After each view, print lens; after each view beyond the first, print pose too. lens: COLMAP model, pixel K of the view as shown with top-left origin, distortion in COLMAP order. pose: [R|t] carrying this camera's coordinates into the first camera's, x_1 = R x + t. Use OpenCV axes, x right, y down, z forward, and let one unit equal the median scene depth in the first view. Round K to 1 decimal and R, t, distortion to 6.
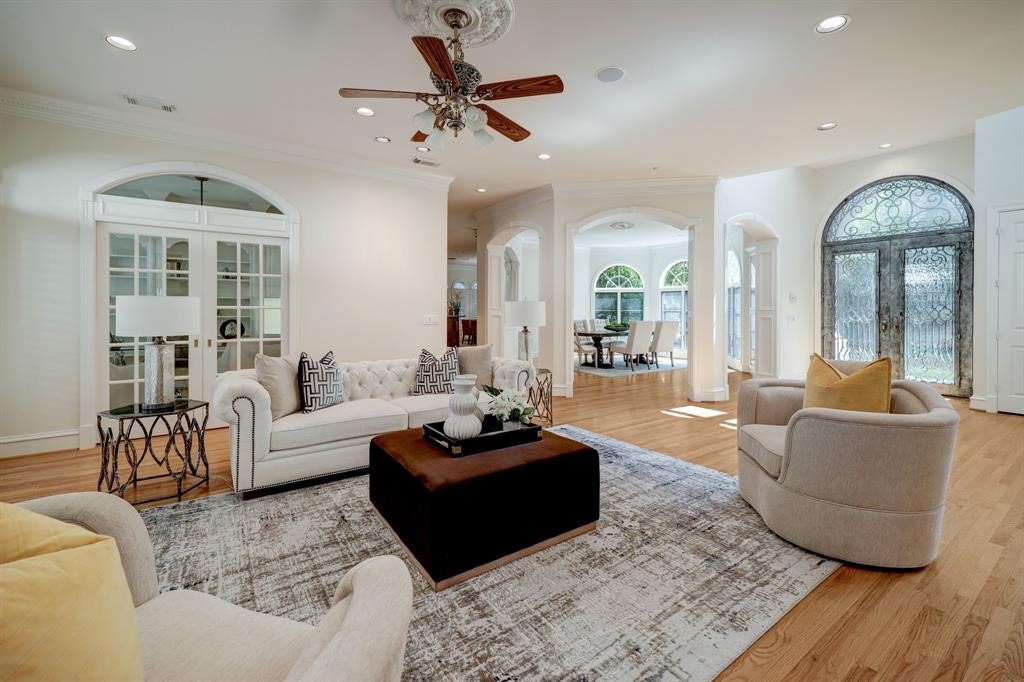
lens RADIAL K [[408.8, 0, 520.6], [0, 408.8, 311.2], [0, 0, 1]] dist [-0.000501, -0.000096]
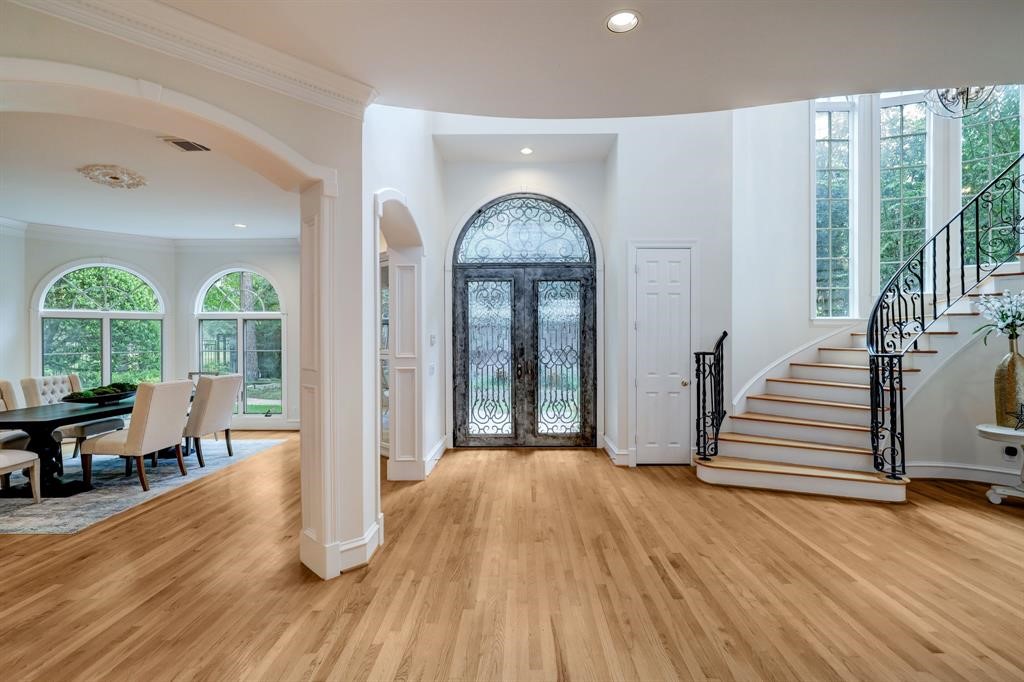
lens RADIAL K [[470.5, 0, 513.5], [0, 470.5, 339.0], [0, 0, 1]] dist [0.003090, 0.001020]
pose [[0.583214, -0.008100, 0.812278, 0.100864], [0.010392, 0.999943, 0.002510, -0.029532], [-0.812252, 0.006977, 0.583265, 0.416054]]
